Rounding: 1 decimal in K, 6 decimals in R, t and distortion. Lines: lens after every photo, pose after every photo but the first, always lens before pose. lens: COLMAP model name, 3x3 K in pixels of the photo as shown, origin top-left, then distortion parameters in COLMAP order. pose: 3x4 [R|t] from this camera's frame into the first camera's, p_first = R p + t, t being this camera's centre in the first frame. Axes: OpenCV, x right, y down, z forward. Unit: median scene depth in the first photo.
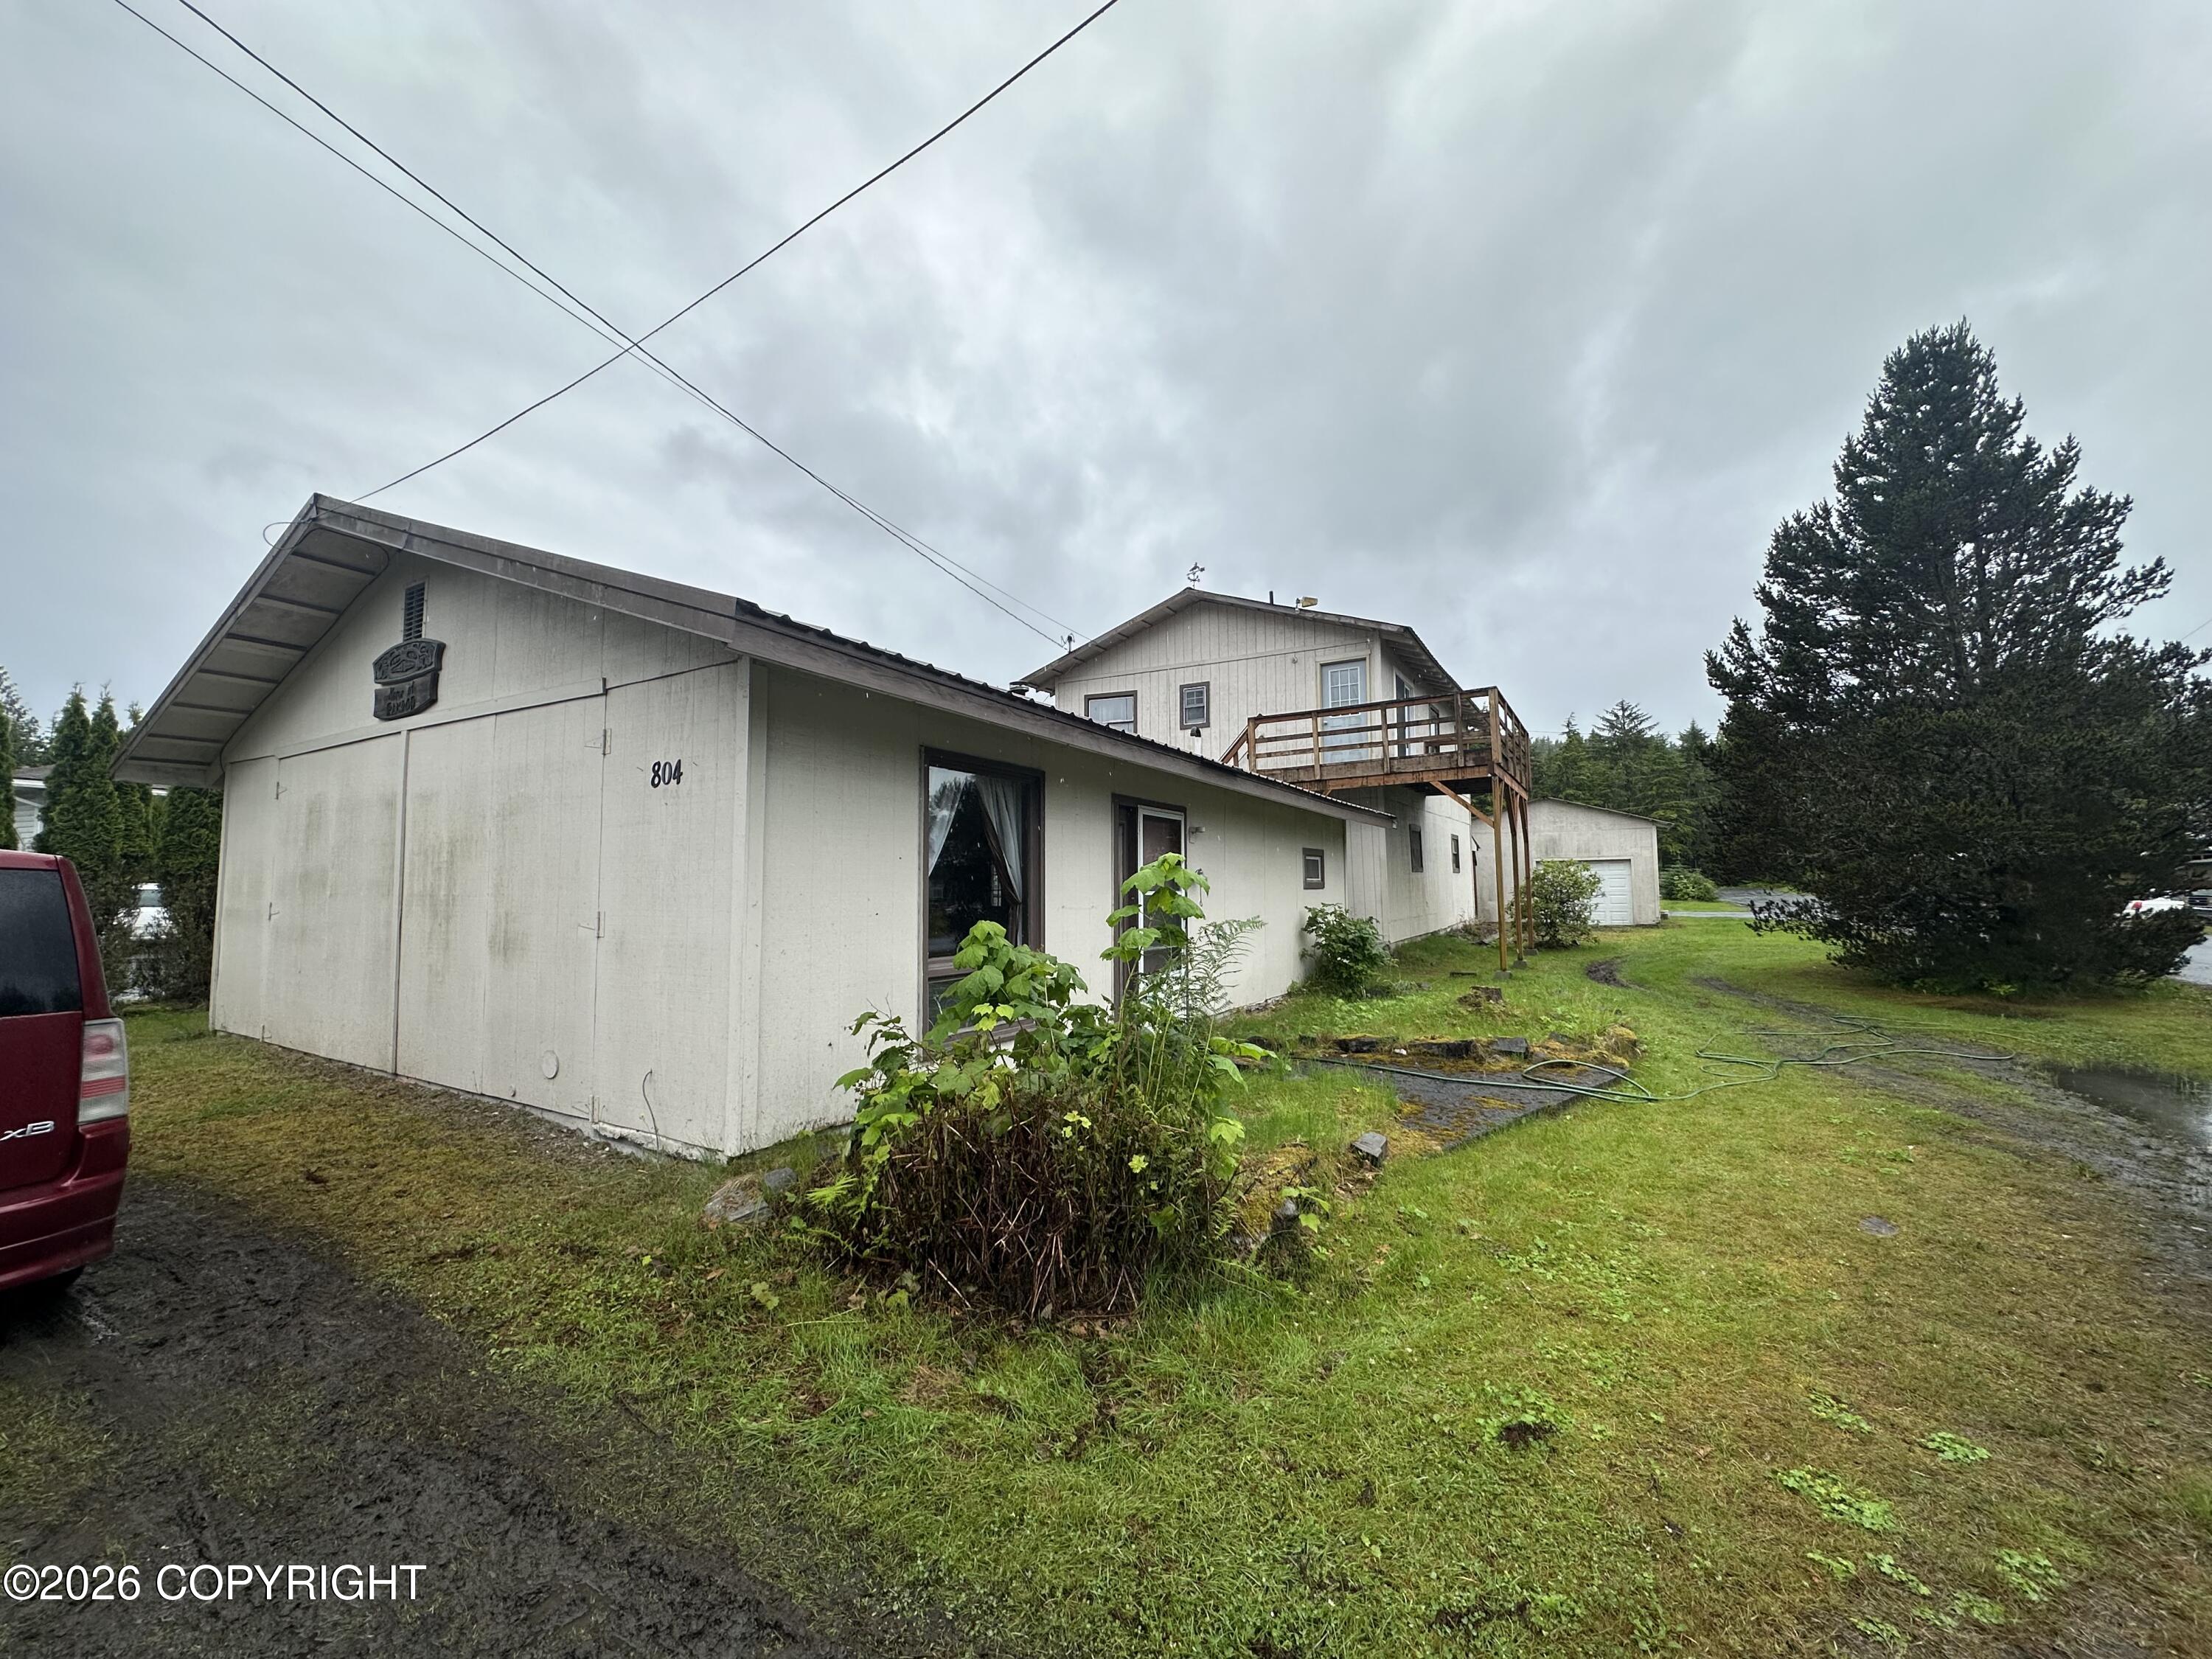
lens RADIAL K [[895.1, 0, 1106.6], [0, 895.1, 830.5], [0, 0, 1]] dist [0.001064, 0.000136]
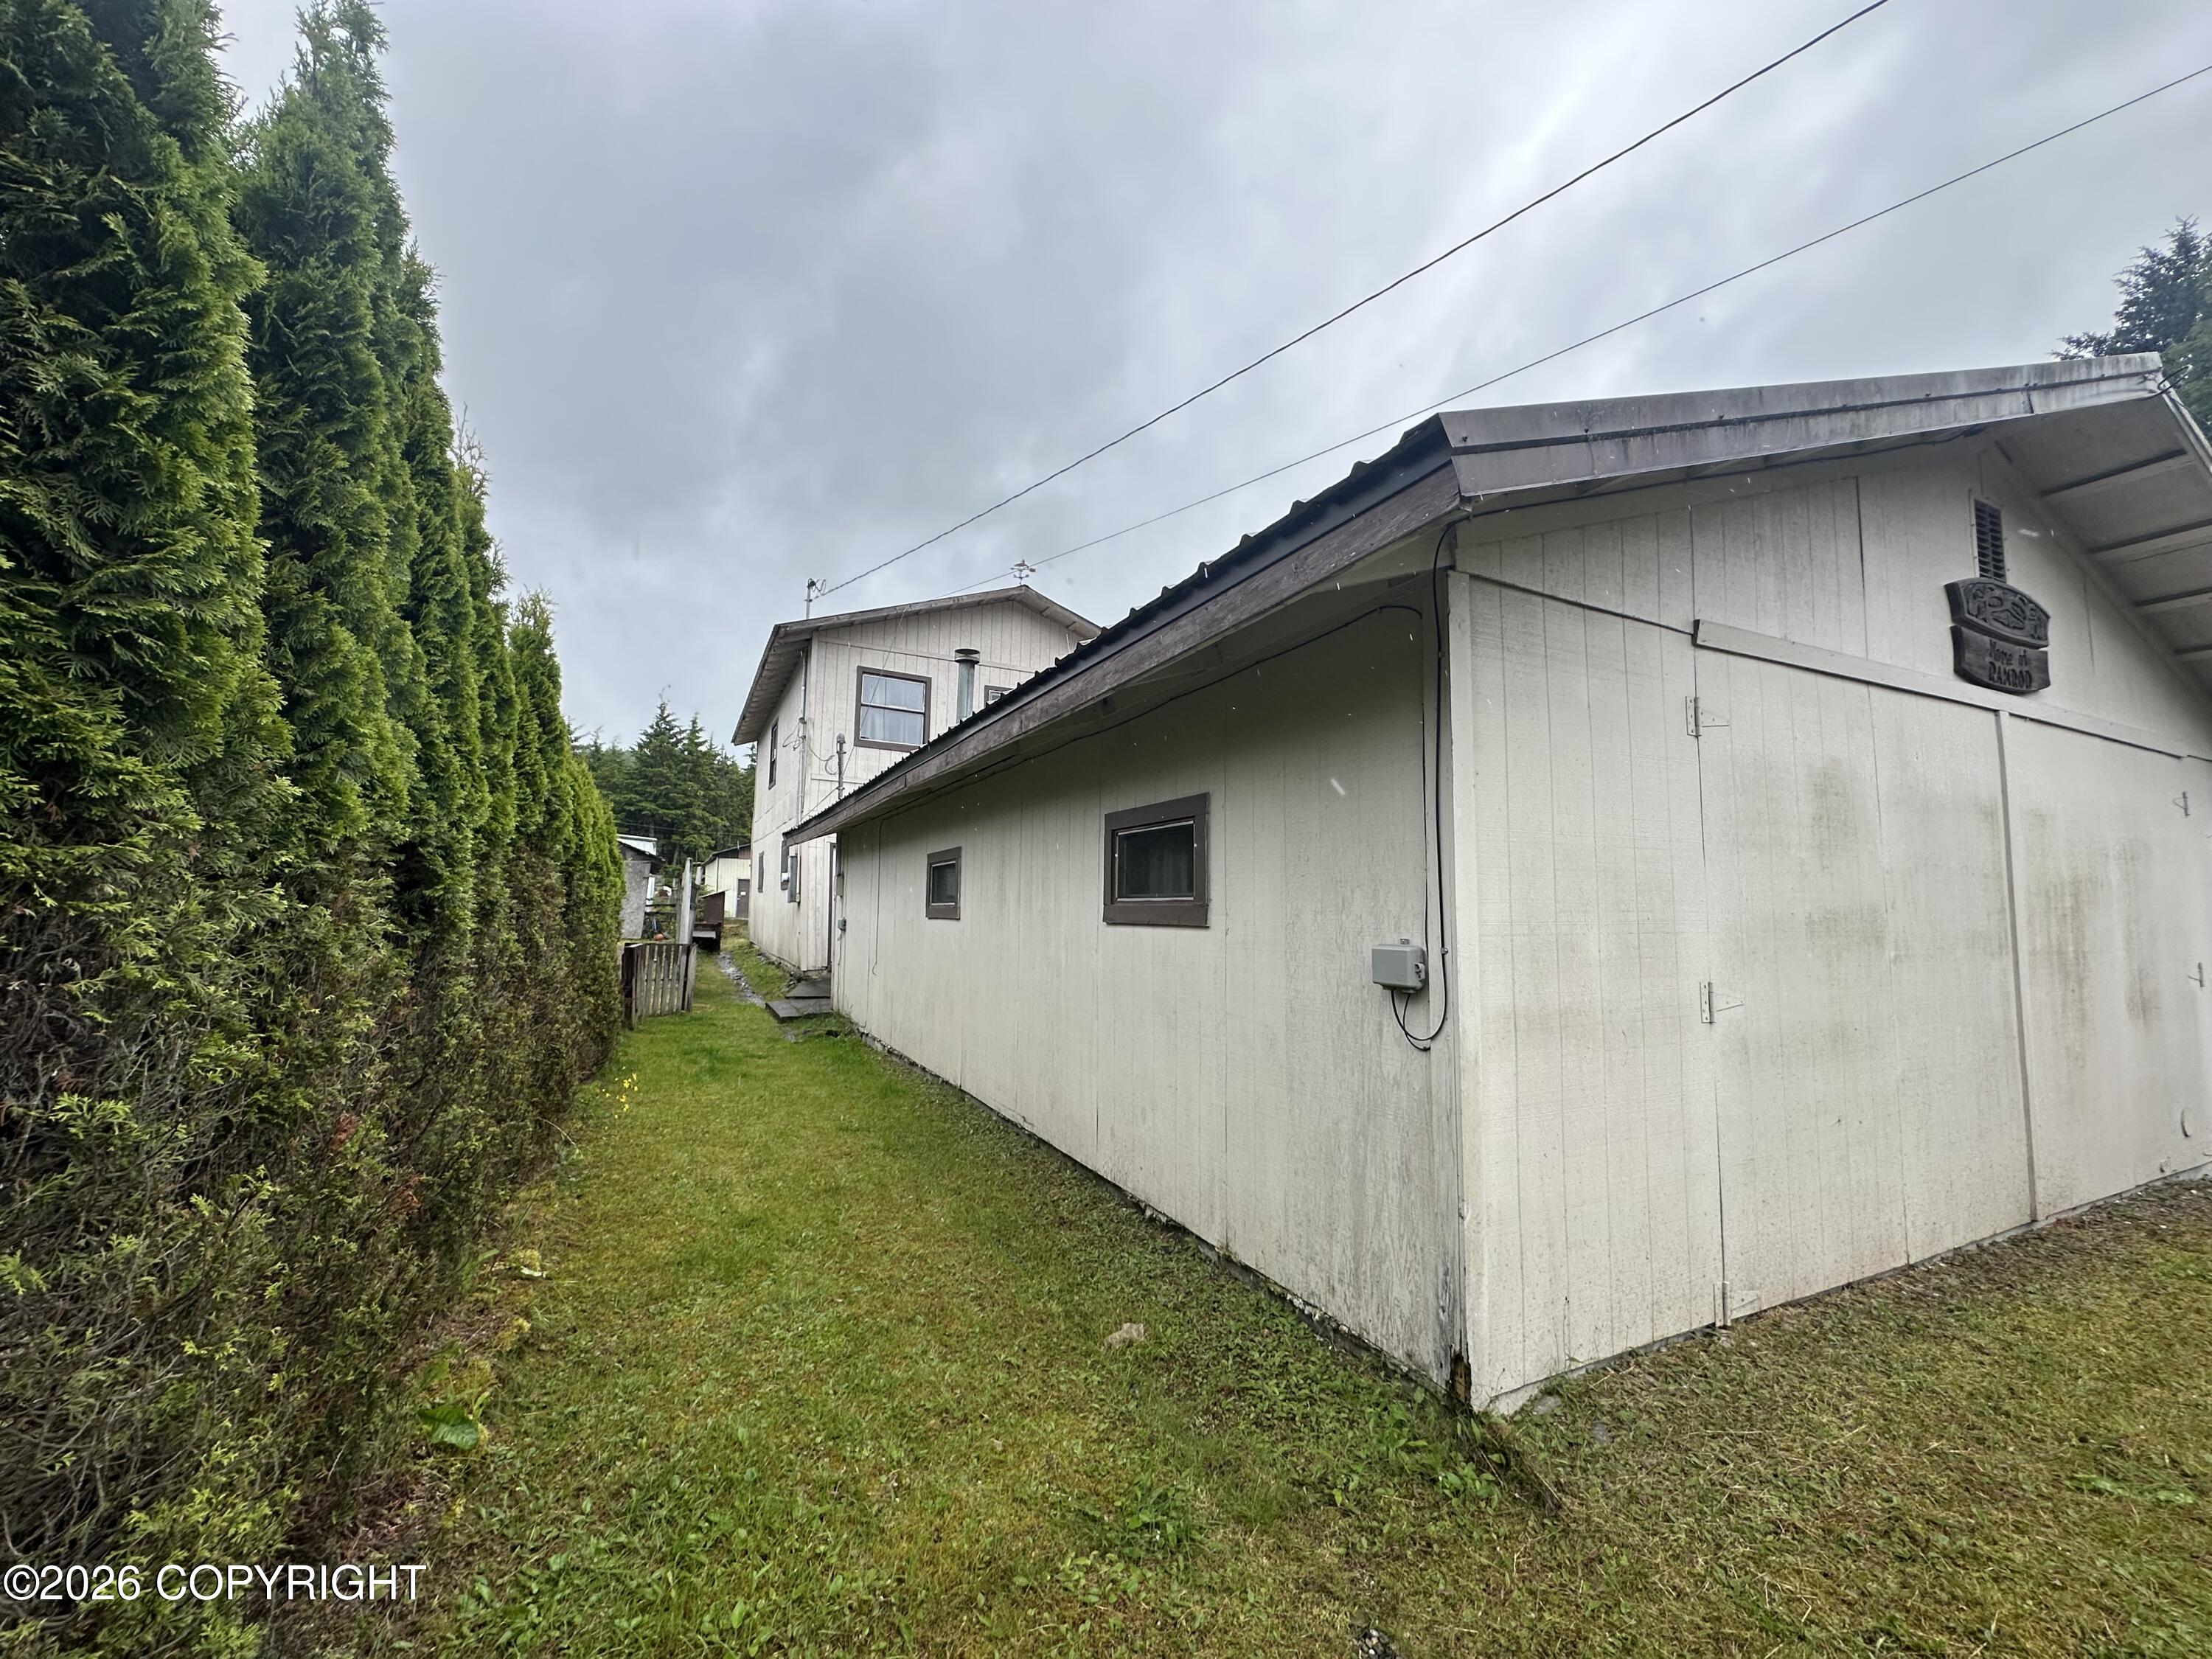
lens RADIAL K [[895.1, 0, 1107.8], [0, 895.1, 828.5], [0, 0, 1]] dist [0.001064, 0.000136]
pose [[0.528129, 0.083002, 0.845098, -1.822336], [-0.066894, 0.996185, -0.056037, 0.065420], [-0.846525, -0.026937, 0.531667, 1.289077]]
